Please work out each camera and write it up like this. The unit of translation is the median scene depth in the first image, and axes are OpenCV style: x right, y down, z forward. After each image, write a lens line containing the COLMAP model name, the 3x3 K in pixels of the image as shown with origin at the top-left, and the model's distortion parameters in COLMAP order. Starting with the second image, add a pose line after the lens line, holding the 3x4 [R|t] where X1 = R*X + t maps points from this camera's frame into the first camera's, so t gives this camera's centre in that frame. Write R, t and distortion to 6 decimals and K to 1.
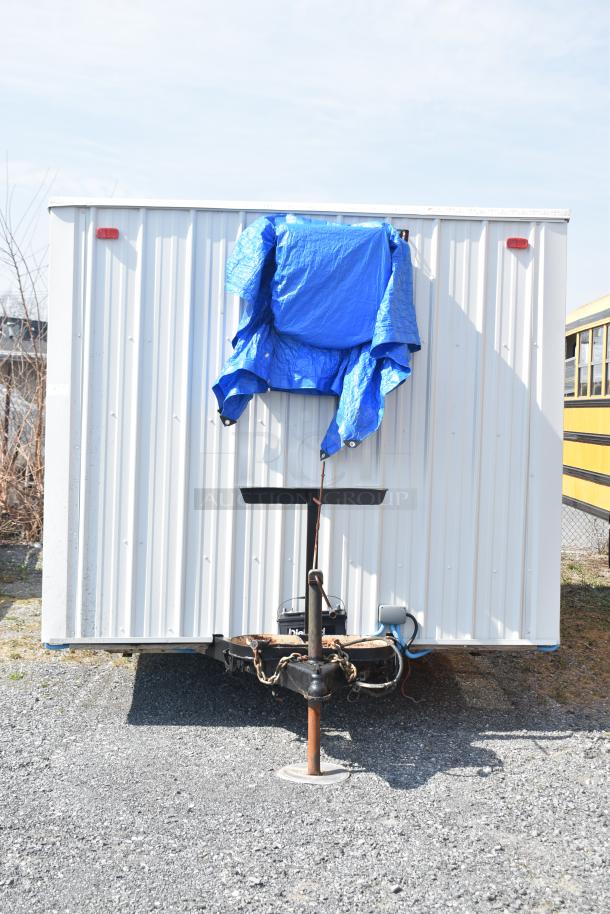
lens RADIAL K [[1272.7, 0, 329.4], [0, 1272.7, 458.1], [0, 0, 1]] dist [-0.017014, -0.025892]
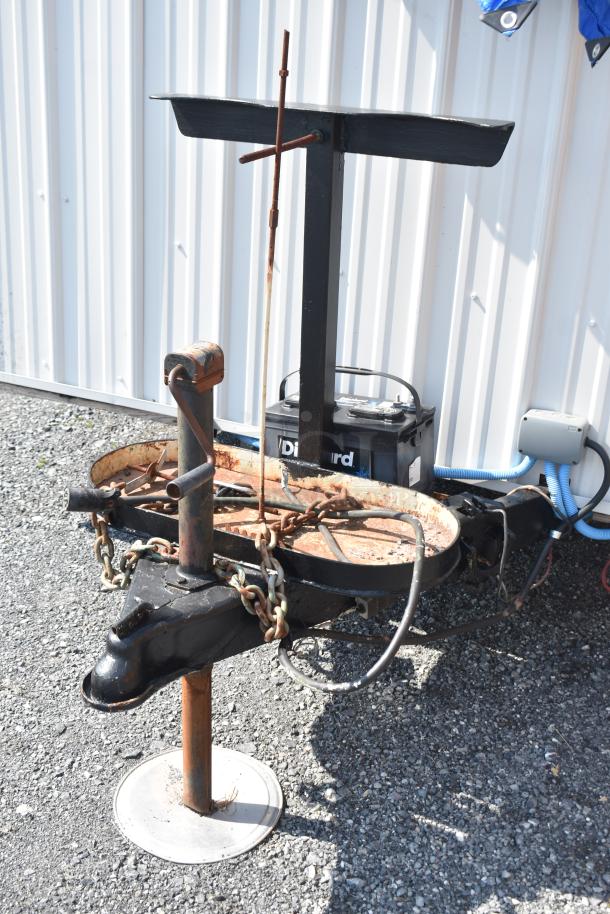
lens RADIAL K [[1127.2, 0, 305.0], [0, 1127.2, 457.0], [0, 0, 1]] dist [-0.014056, -0.013609]
pose [[0.858560, 0.209198, -0.468093, 0.154958], [-0.034033, 0.934212, 0.355092, 0.002092], [0.511582, -0.288937, 0.809196, 0.672296]]
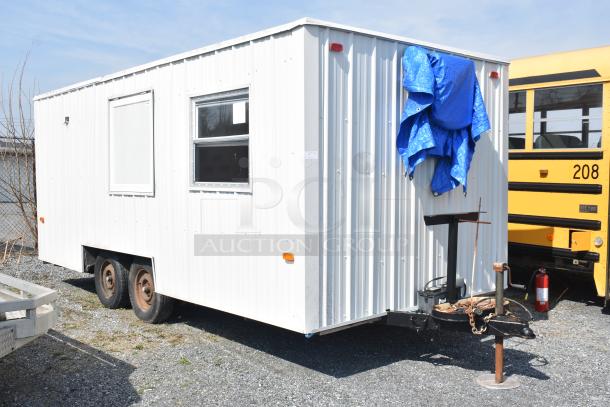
lens RADIAL K [[624.0, 0, 305.0], [0, 624.0, 203.5], [0, 0, 1]] dist [-0.017939, -0.011248]
pose [[0.804656, -0.050311, 0.591605, -0.630958], [0.032699, 0.998646, 0.040451, -0.028325], [-0.592840, -0.013205, 0.805212, 0.442737]]
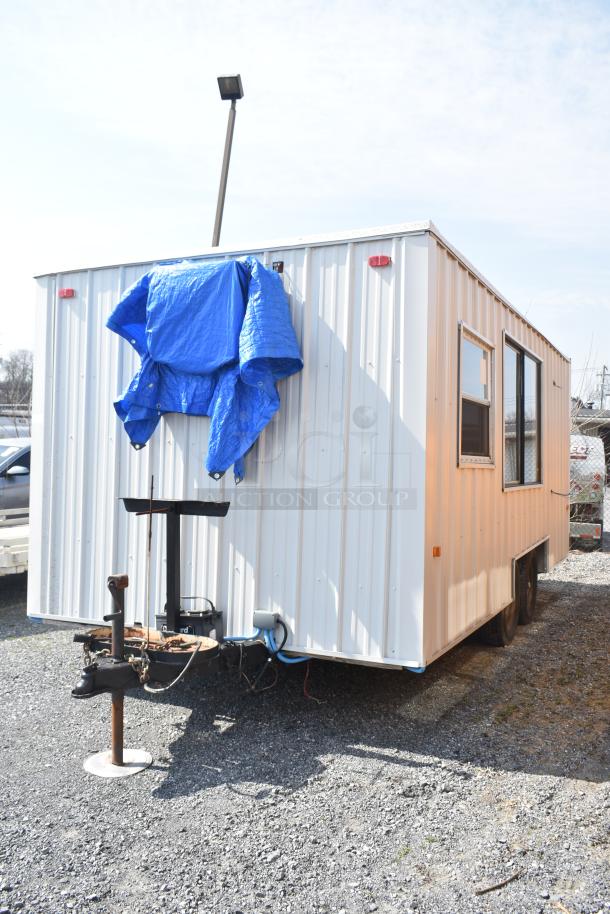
lens RADIAL K [[801.6, 0, 305.0], [0, 801.6, 457.0], [0, 0, 1]] dist [-0.015779, -0.003720]
pose [[0.866888, -0.004155, -0.498485, 0.421197], [-0.010288, 0.999603, -0.026223, 0.003352], [0.498396, 0.027861, 0.866502, 0.435280]]
